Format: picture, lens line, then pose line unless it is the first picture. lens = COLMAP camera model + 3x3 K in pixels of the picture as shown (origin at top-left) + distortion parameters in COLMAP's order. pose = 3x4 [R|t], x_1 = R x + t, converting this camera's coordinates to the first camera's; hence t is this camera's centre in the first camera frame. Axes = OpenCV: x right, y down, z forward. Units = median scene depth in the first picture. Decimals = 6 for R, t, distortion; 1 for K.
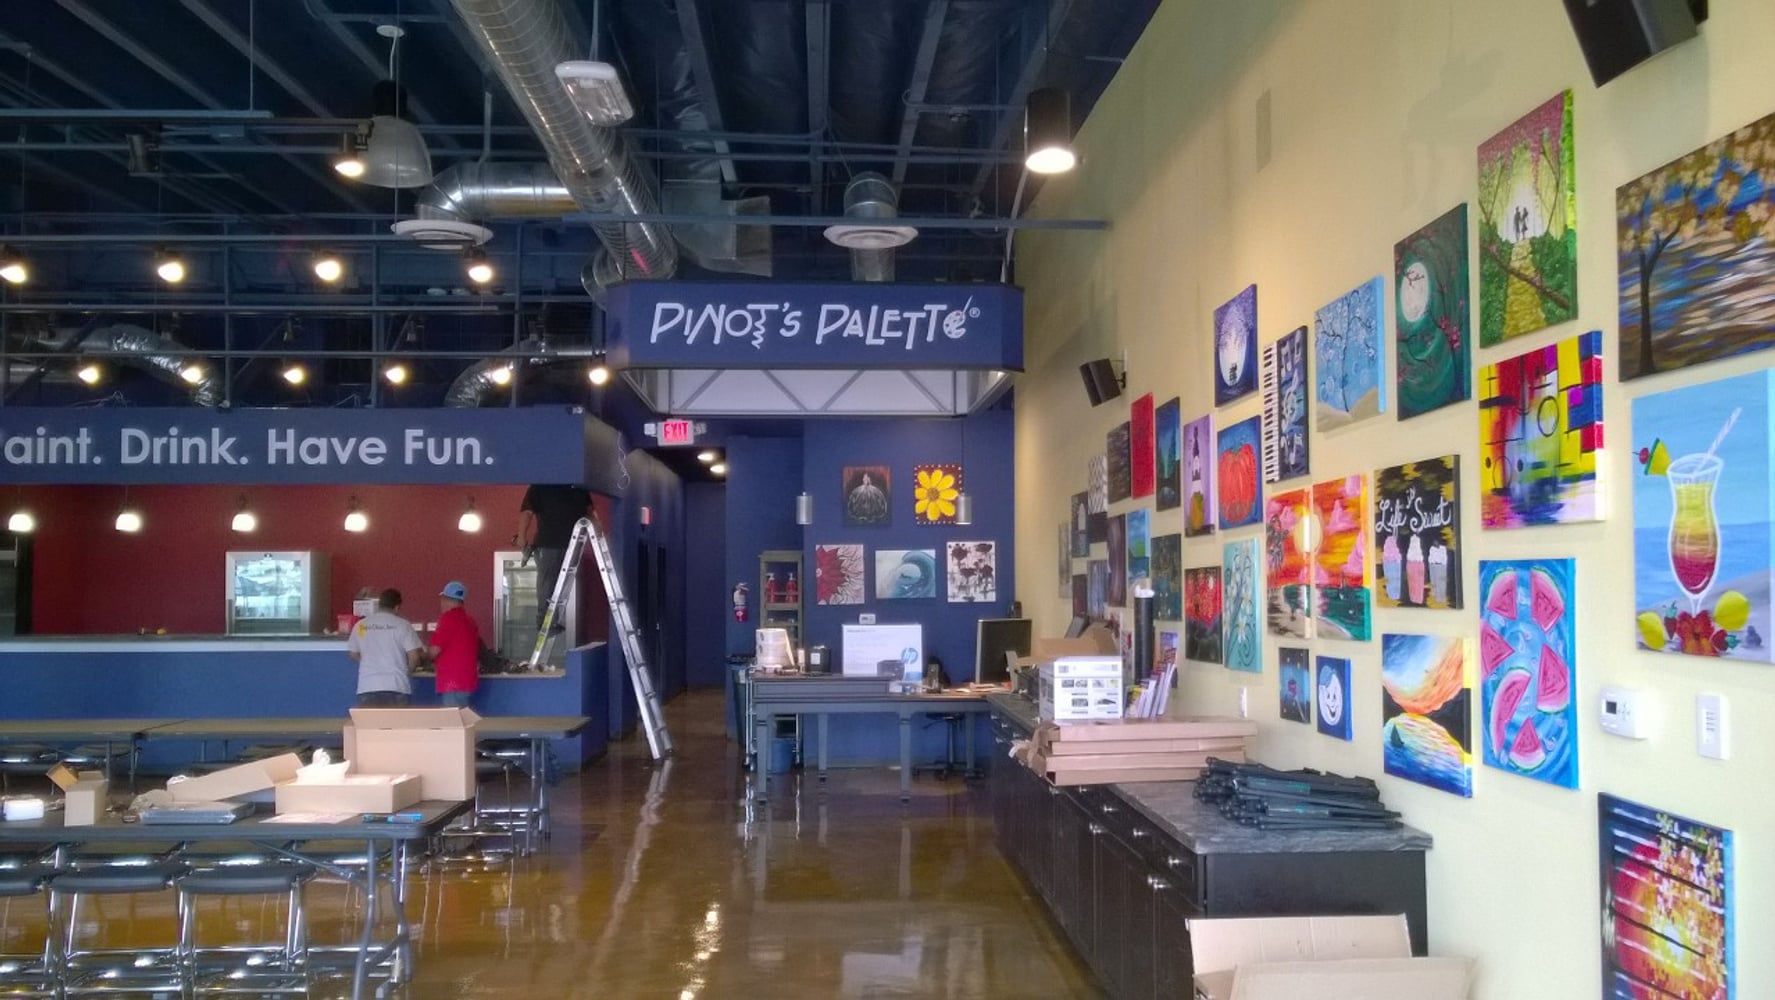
lens RADIAL K [[1366.4, 0, 862.5], [0, 1366.4, 544.7], [0, 0, 1]] dist [0.022968, -0.045714]
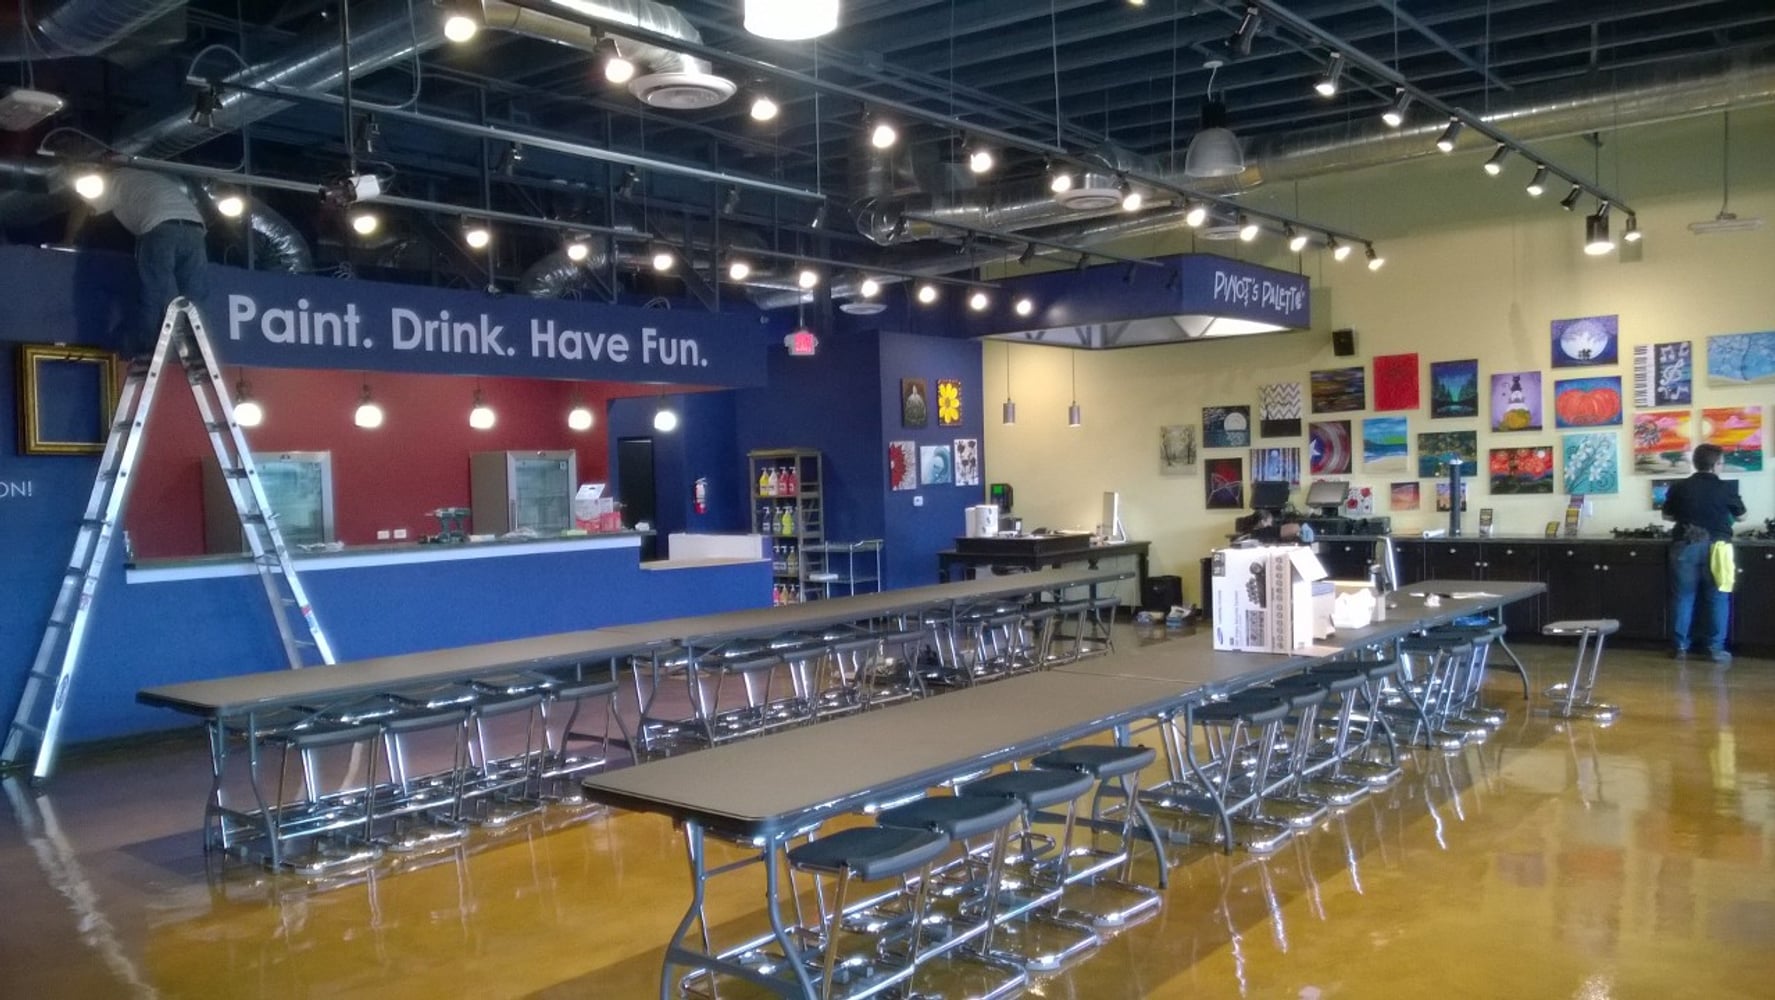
lens RADIAL K [[1366.4, 0, 862.5], [0, 1366.4, 544.7], [0, 0, 1]] dist [0.022968, -0.045714]
pose [[0.673472, -0.056496, 0.737051, -0.985794], [0.006805, 0.997507, 0.070242, 0.005981], [-0.739181, -0.042290, 0.672177, 0.189478]]
